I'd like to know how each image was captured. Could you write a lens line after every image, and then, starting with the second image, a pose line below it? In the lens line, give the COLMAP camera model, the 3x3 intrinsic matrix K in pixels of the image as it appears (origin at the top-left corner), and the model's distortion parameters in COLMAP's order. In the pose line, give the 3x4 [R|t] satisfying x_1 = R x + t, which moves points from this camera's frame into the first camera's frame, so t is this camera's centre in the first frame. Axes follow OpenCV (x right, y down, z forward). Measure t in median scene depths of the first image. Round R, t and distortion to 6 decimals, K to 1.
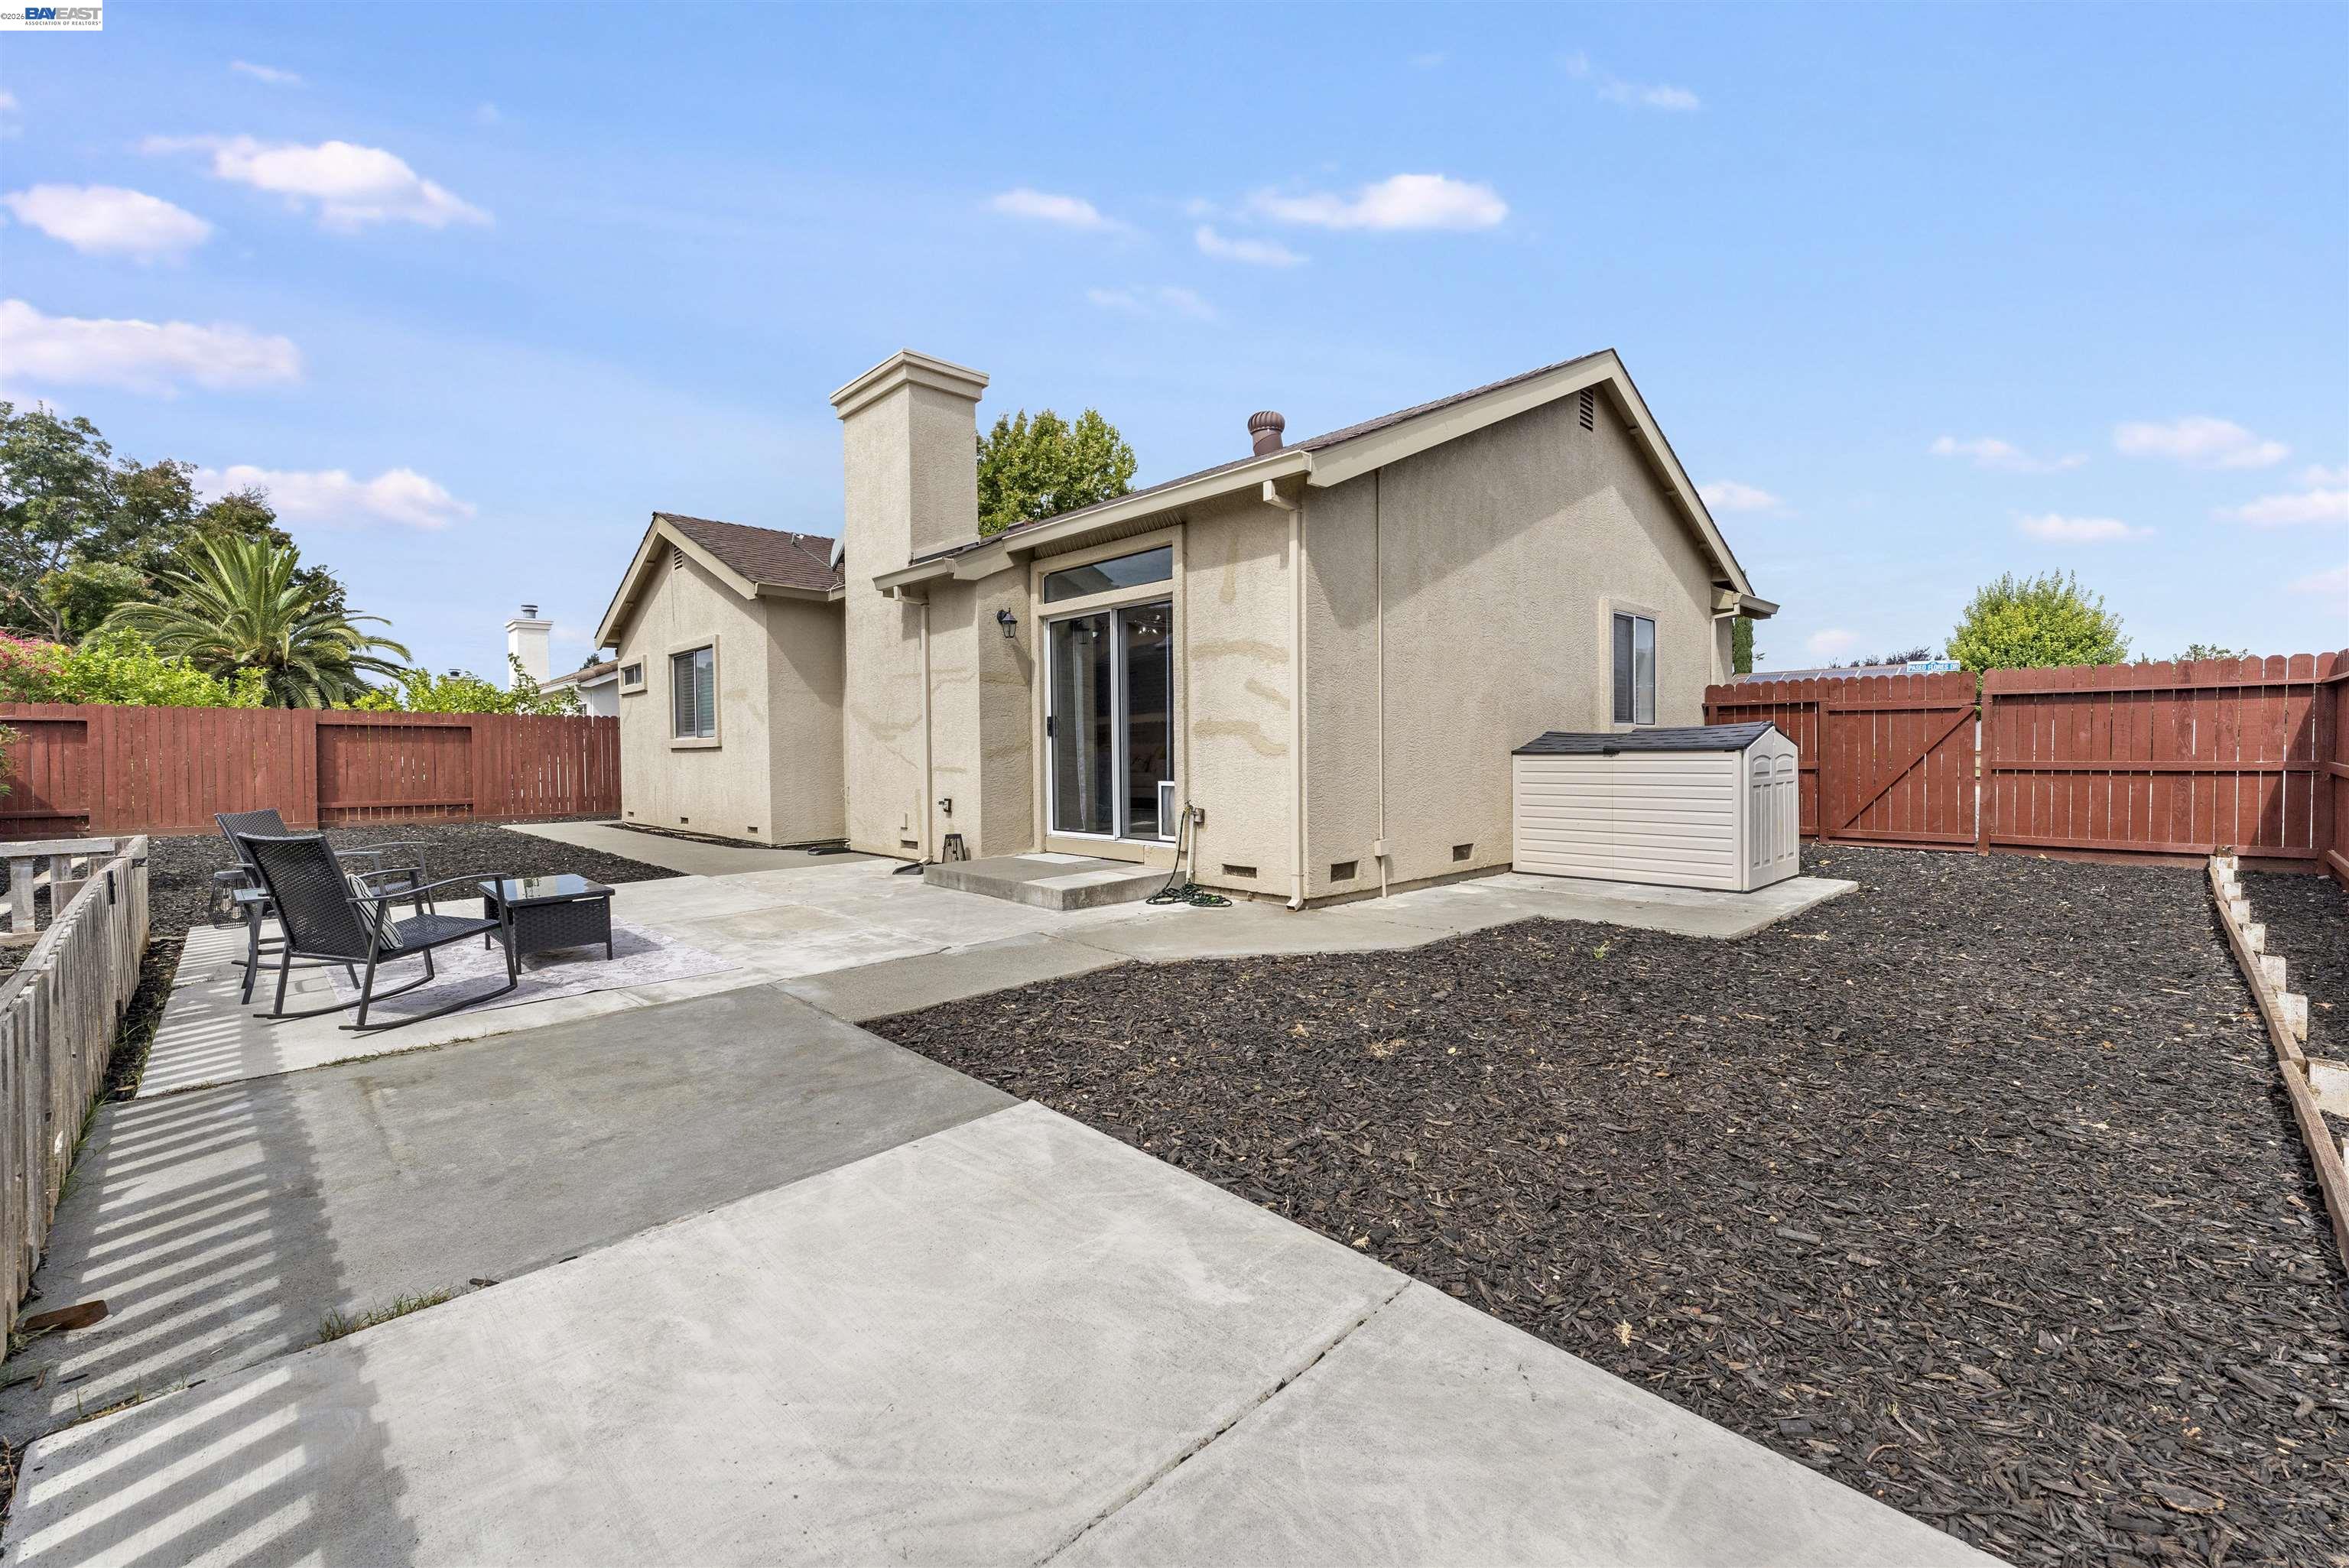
lens RADIAL K [[957.4, 0, 1185.2], [0, 957.4, 783.9], [0, 0, 1]] dist [-0.000043, -0.000110]
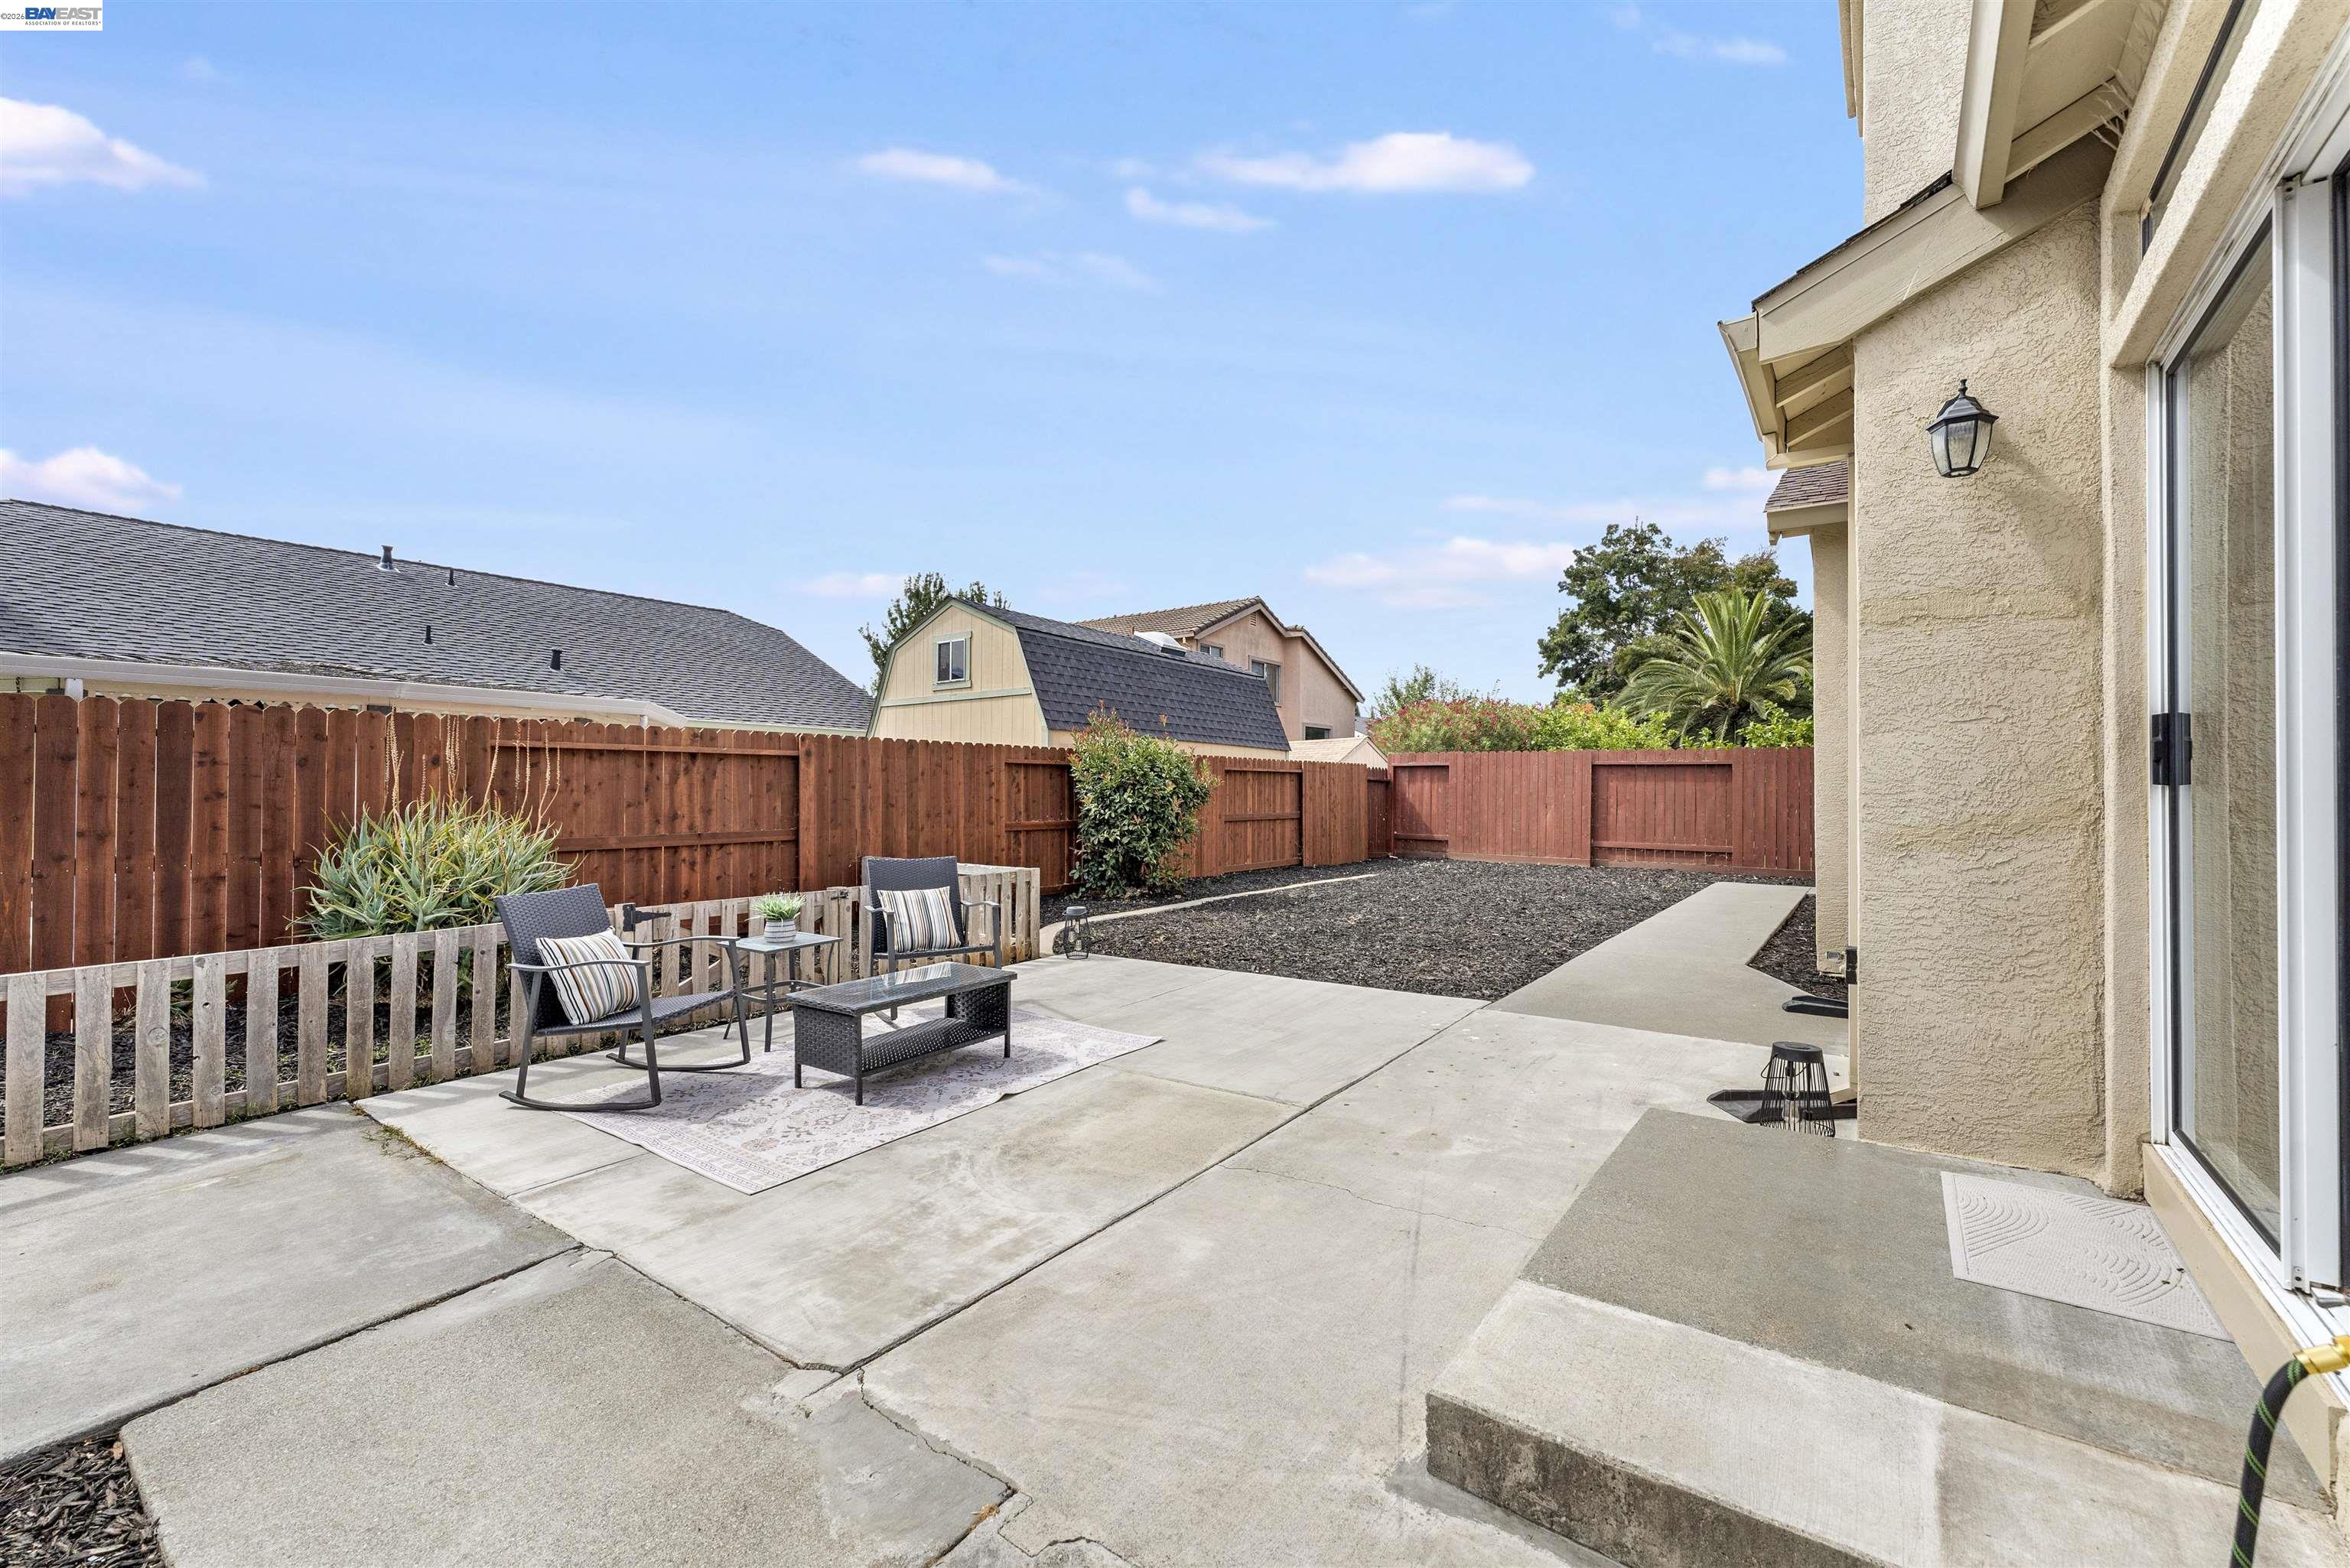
lens RADIAL K [[991.6, 0, 1140.0], [0, 991.6, 787.5], [0, 0, 1]] dist [0.000569, 0.000158]
pose [[0.166454, 0.004692, -0.986038, 0.044311], [-0.039129, 0.999232, -0.001851, -0.015946], [0.985273, 0.038891, 0.166509, 0.344239]]
